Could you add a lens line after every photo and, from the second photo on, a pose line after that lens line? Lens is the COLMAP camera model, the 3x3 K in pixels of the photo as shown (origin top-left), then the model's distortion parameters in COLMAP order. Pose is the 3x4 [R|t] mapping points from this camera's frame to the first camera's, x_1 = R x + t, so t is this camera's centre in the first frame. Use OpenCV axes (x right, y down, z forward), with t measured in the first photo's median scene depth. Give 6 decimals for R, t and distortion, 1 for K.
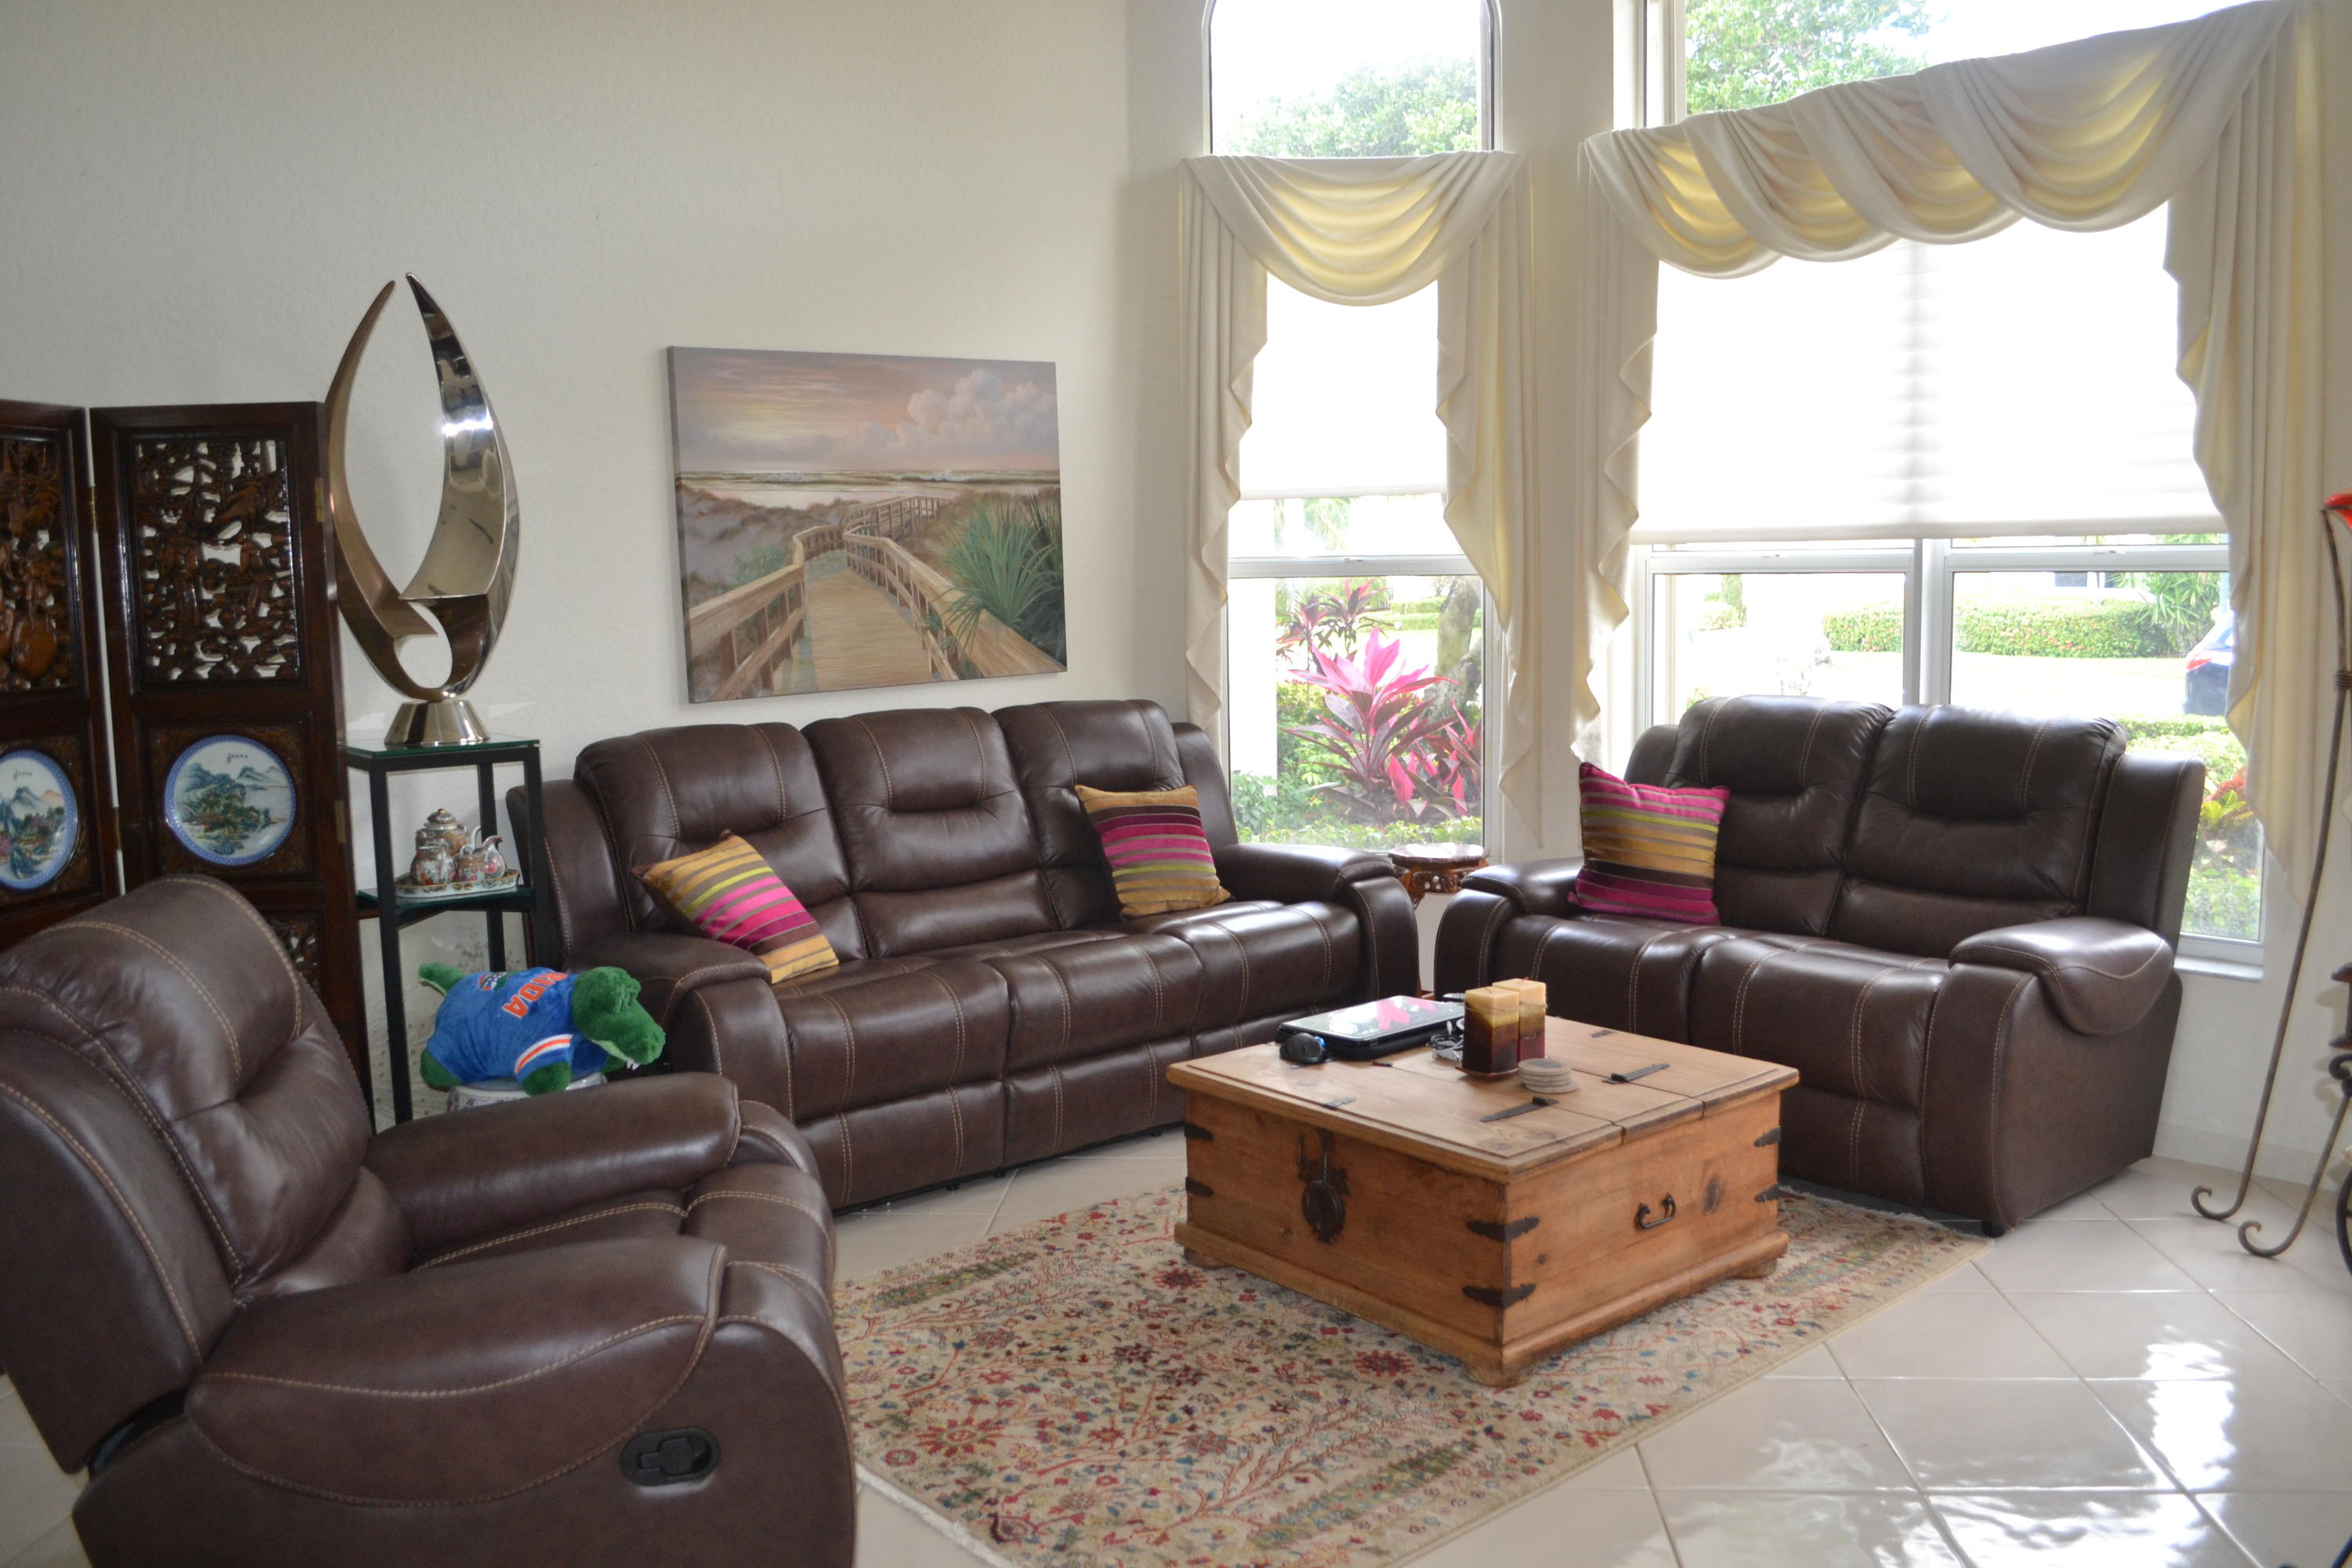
lens RADIAL K [[1891.4, 0, 1176.0], [0, 1891.4, 784.0], [0, 0, 1]] dist [-0.080273, 0.015944]
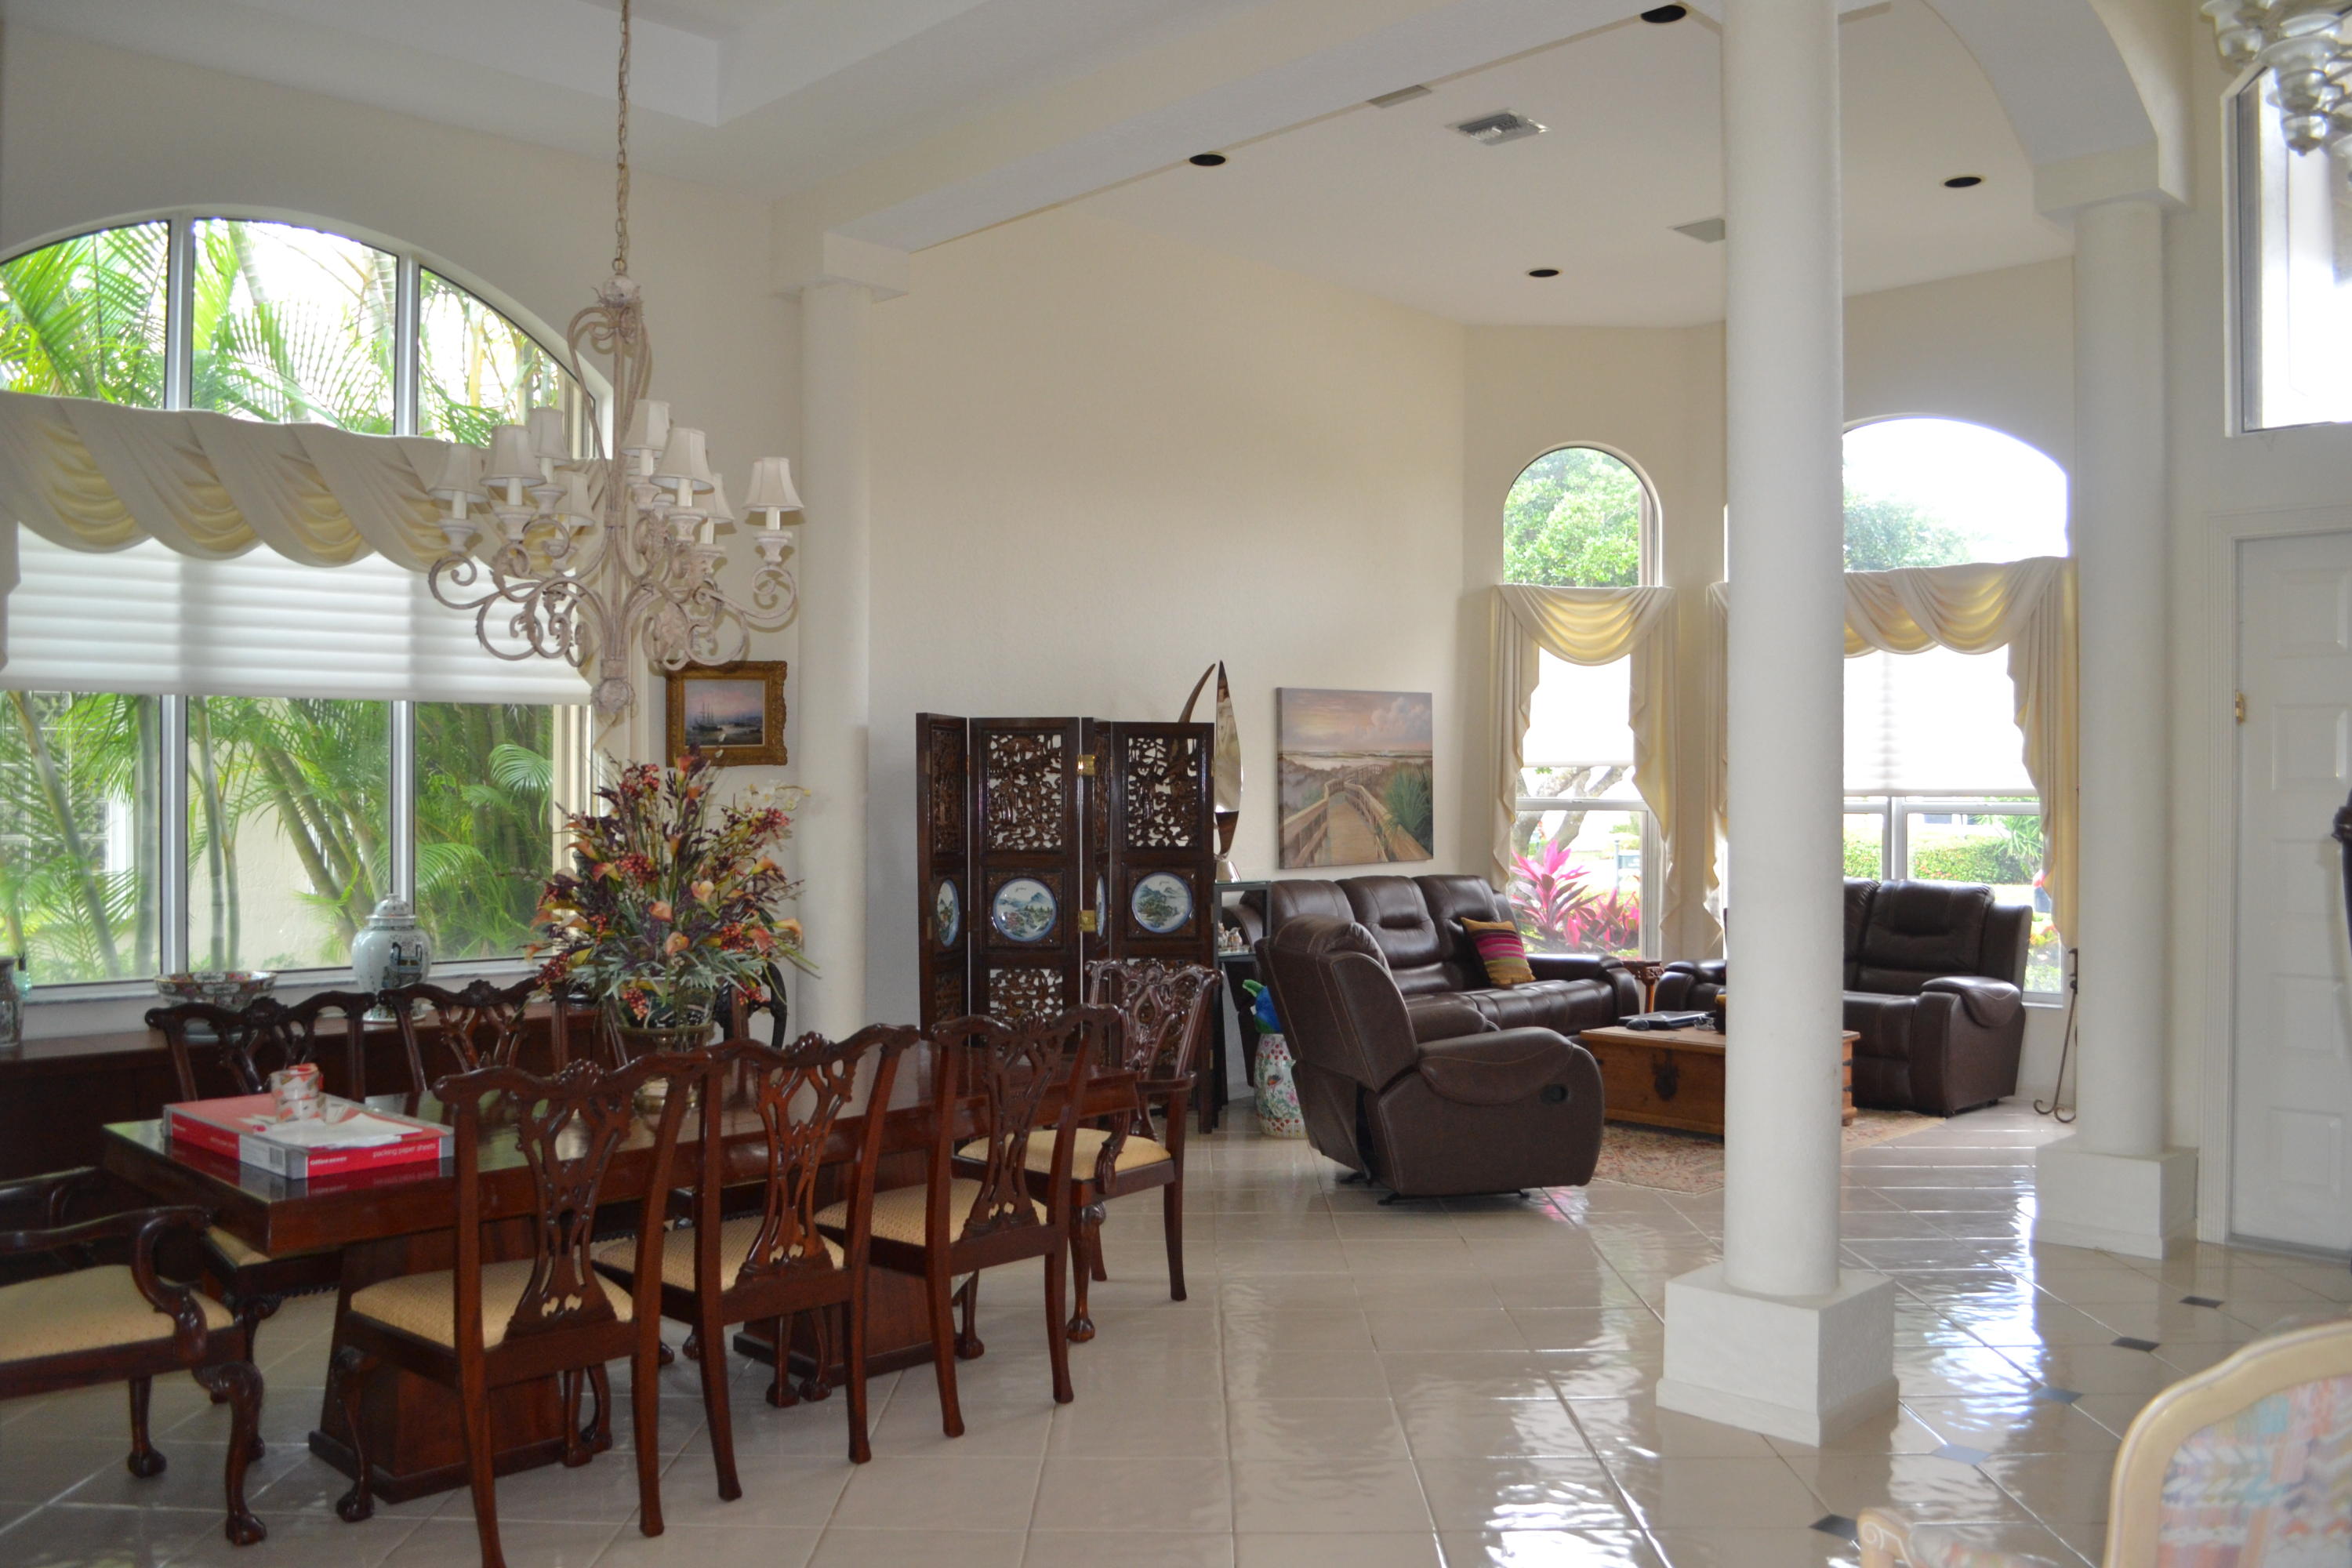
lens RADIAL K [[1891.4, 0, 1176.0], [0, 1891.4, 784.0], [0, 0, 1]] dist [-0.080273, 0.015944]
pose [[0.997646, 0.021624, 0.065079, -0.481841], [-0.013688, 0.992679, -0.120008, 0.102766], [-0.067198, 0.118834, 0.990638, -0.907952]]
